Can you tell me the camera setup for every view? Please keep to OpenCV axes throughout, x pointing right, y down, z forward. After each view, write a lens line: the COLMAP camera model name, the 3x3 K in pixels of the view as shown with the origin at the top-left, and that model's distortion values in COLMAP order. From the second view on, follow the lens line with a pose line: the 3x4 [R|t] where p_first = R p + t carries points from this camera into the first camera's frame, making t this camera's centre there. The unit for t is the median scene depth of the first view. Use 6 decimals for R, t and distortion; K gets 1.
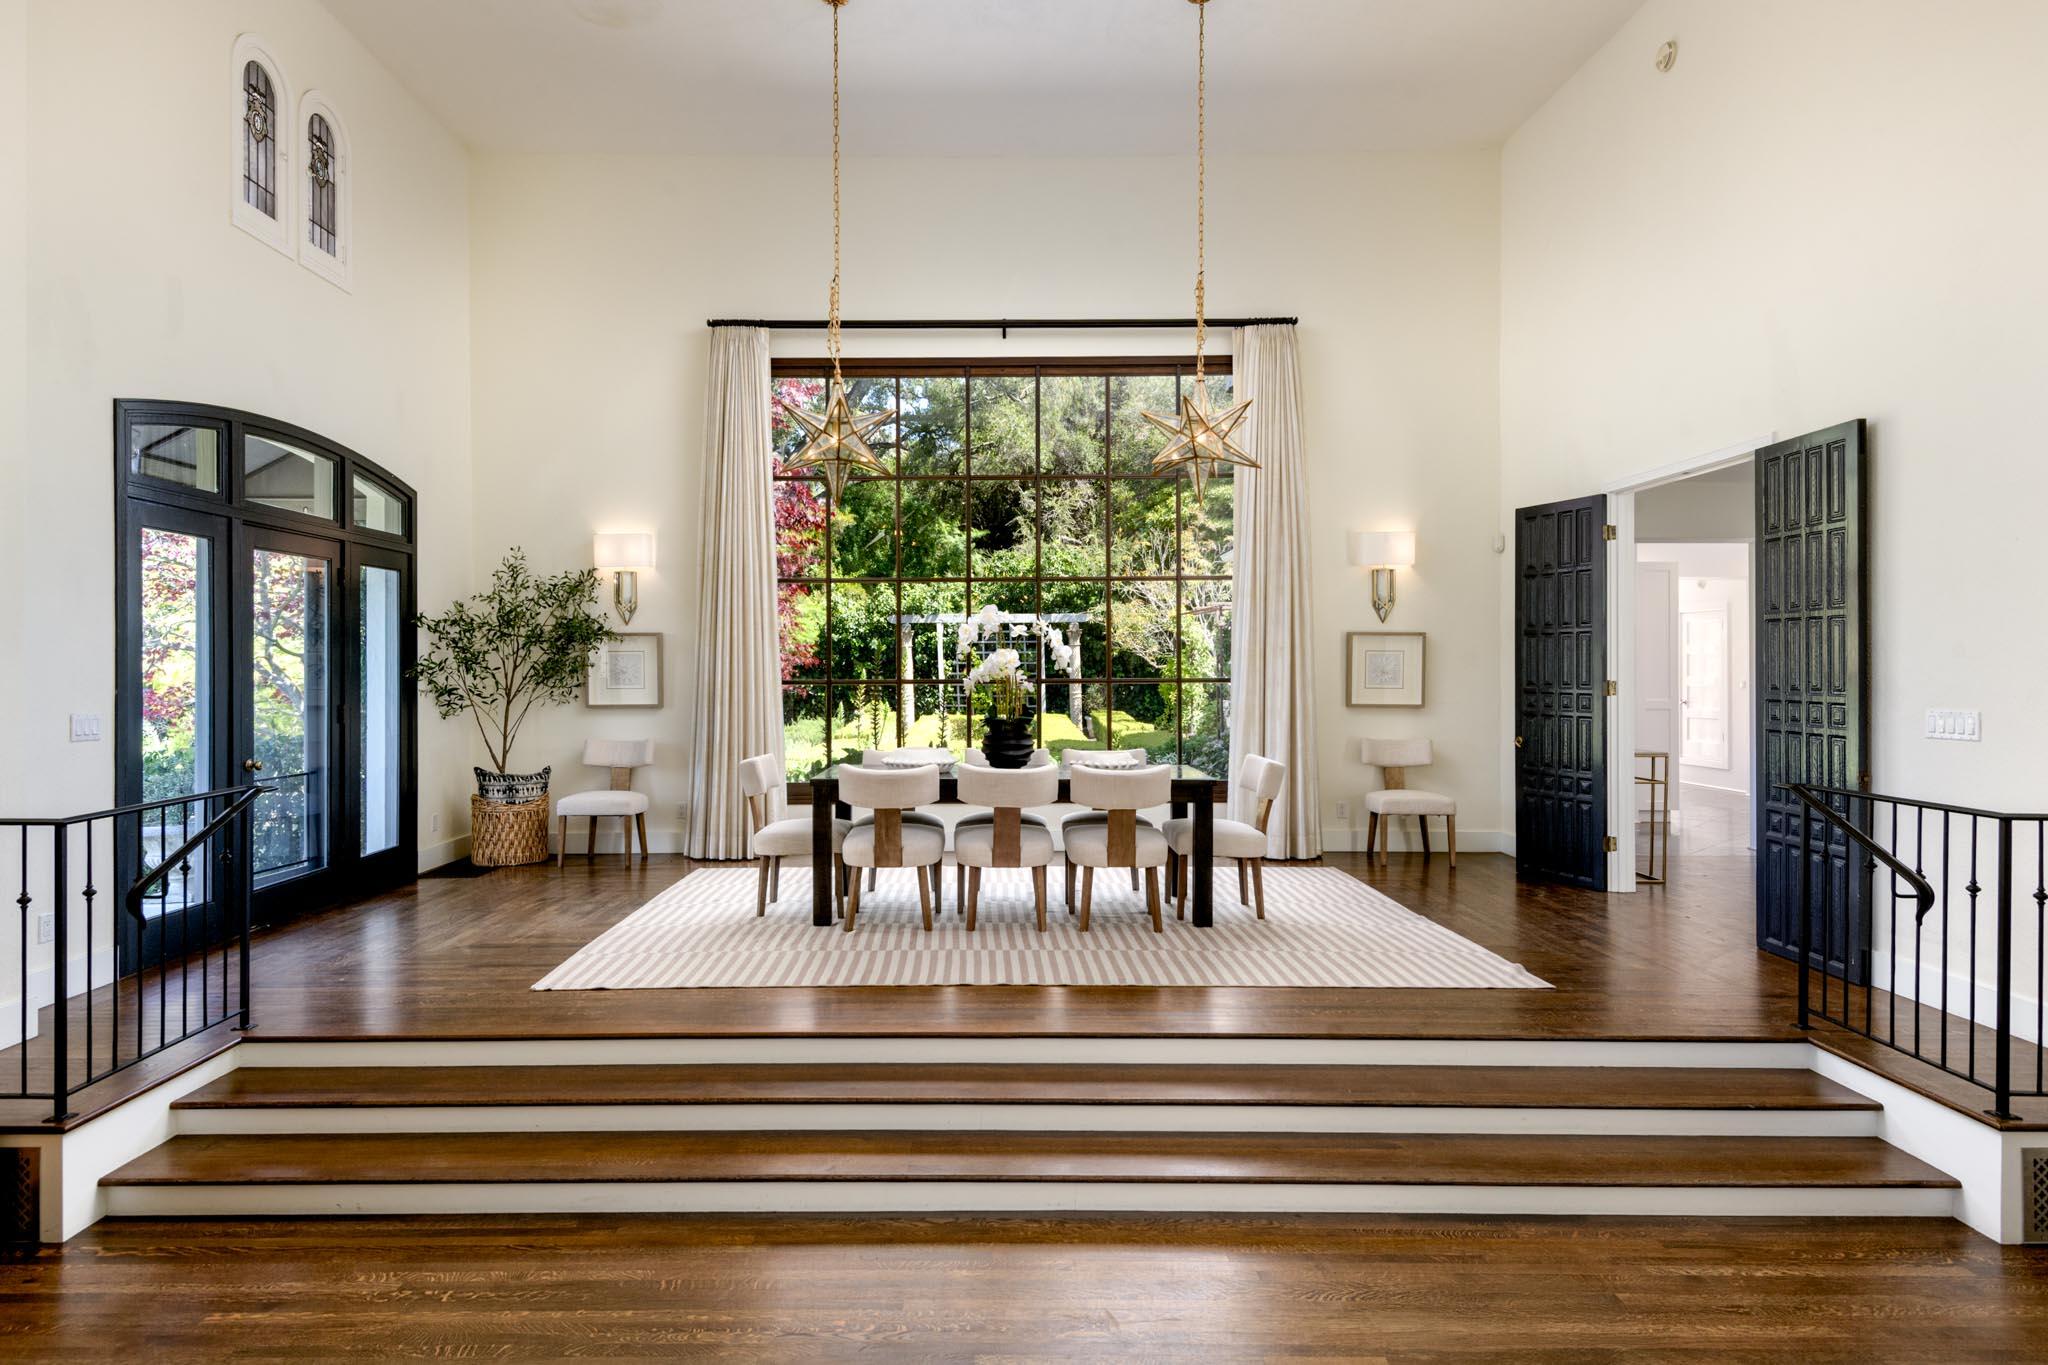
lens RADIAL K [[1163.6, 0, 1024.7], [0, 1163.6, 673.4], [0, 0, 1]] dist [-0.002585, -0.000223]
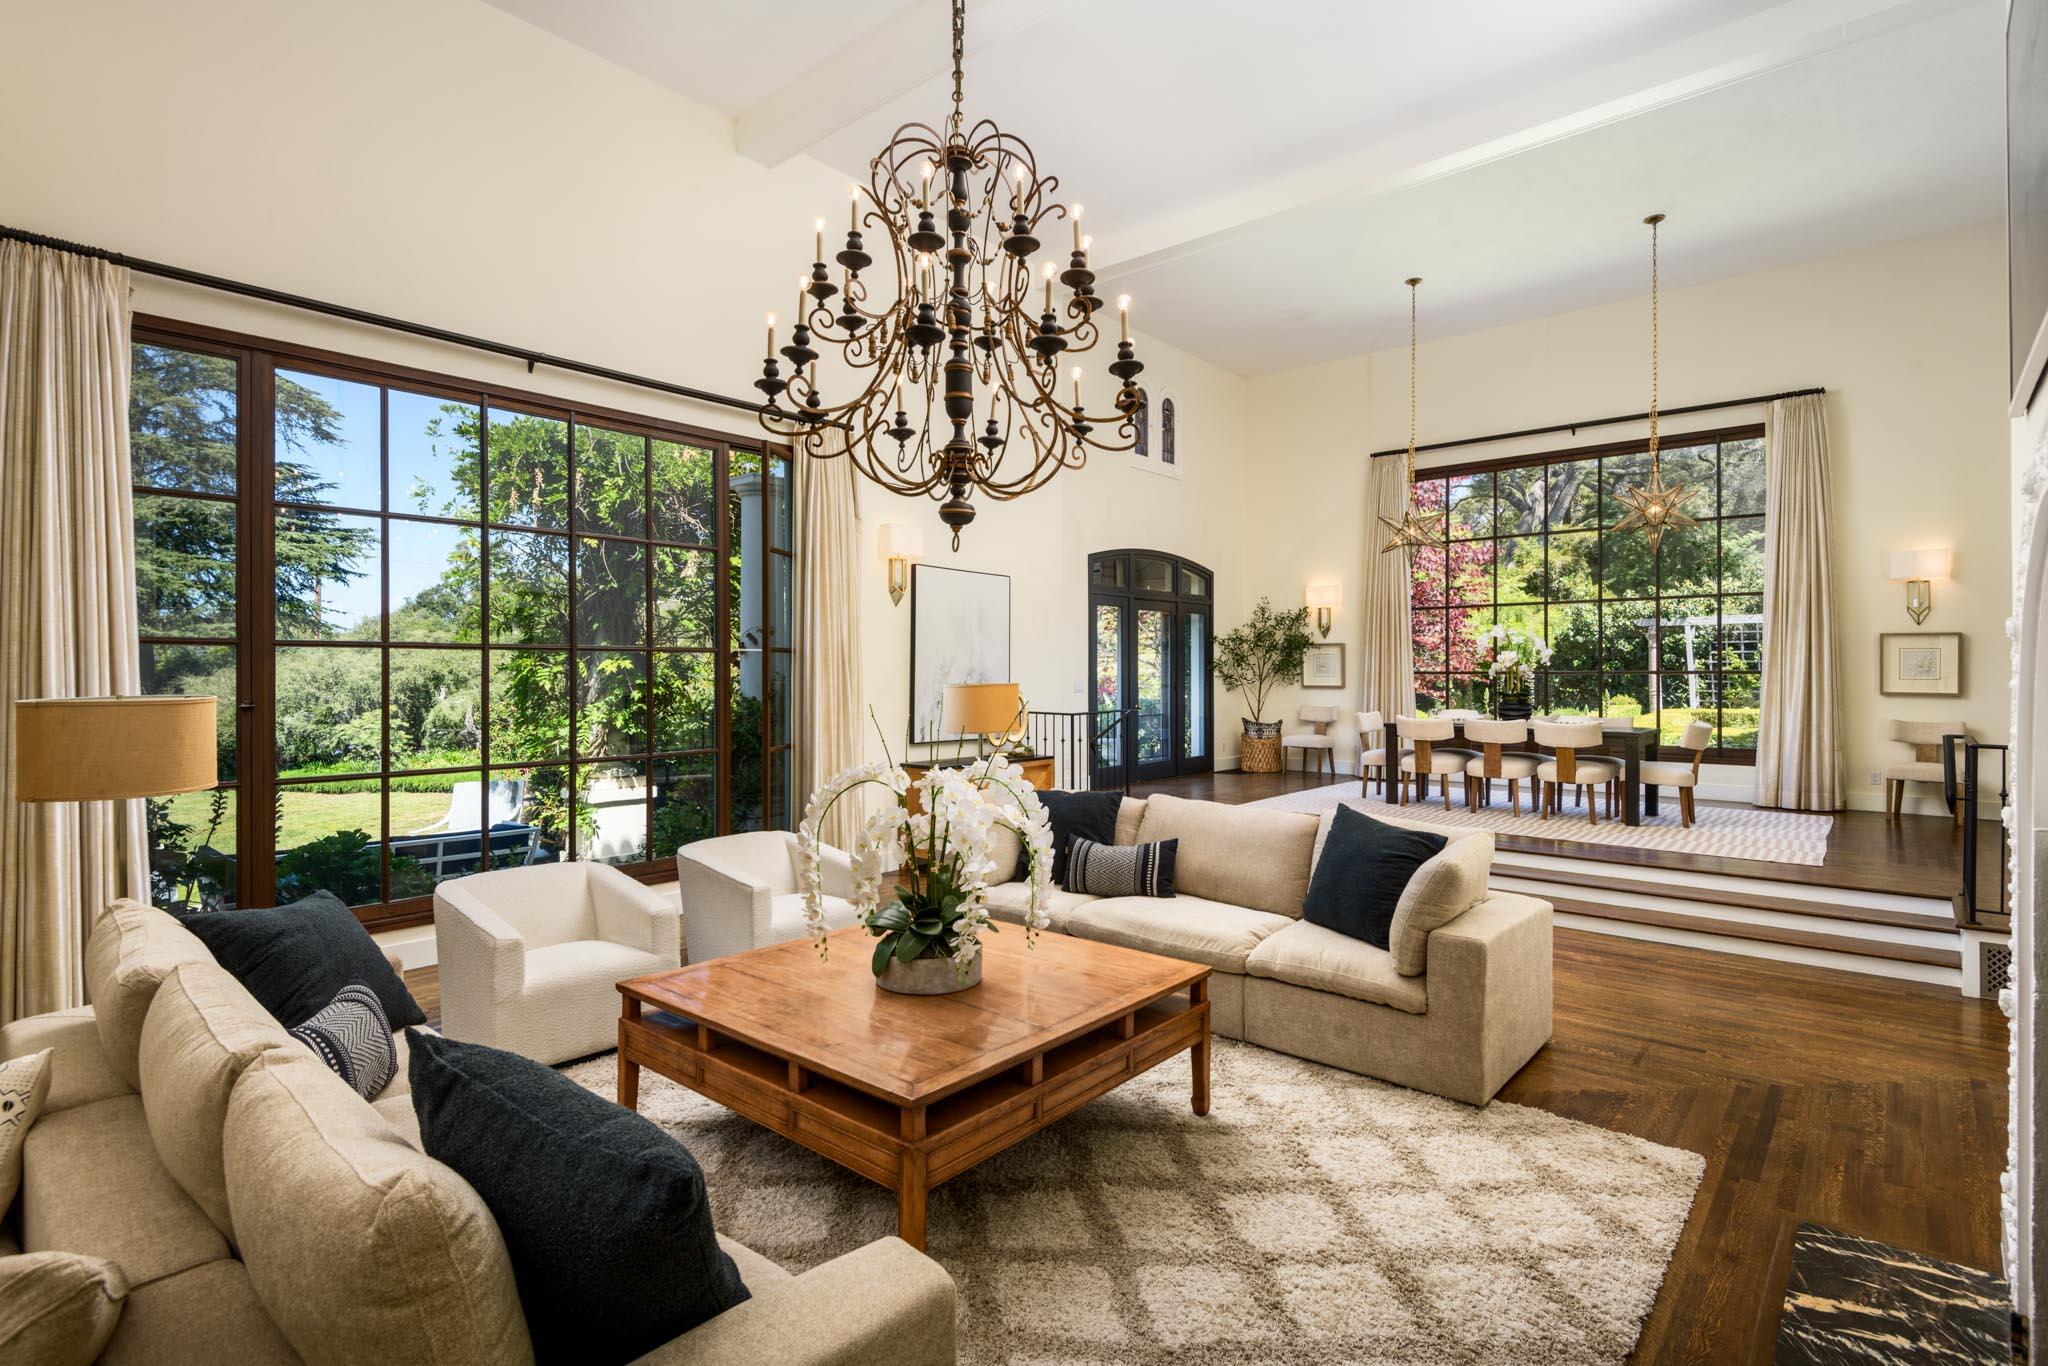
lens RADIAL K [[1008.7, 0, 1027.0], [0, 1008.7, 680.1], [0, 0, 1]] dist [-0.001772, -0.000158]
pose [[0.748767, 0.007213, -0.662794, 0.320208], [-0.002597, 0.999965, 0.007949, 0.008495], [0.662828, -0.004231, 0.748759, -0.411706]]
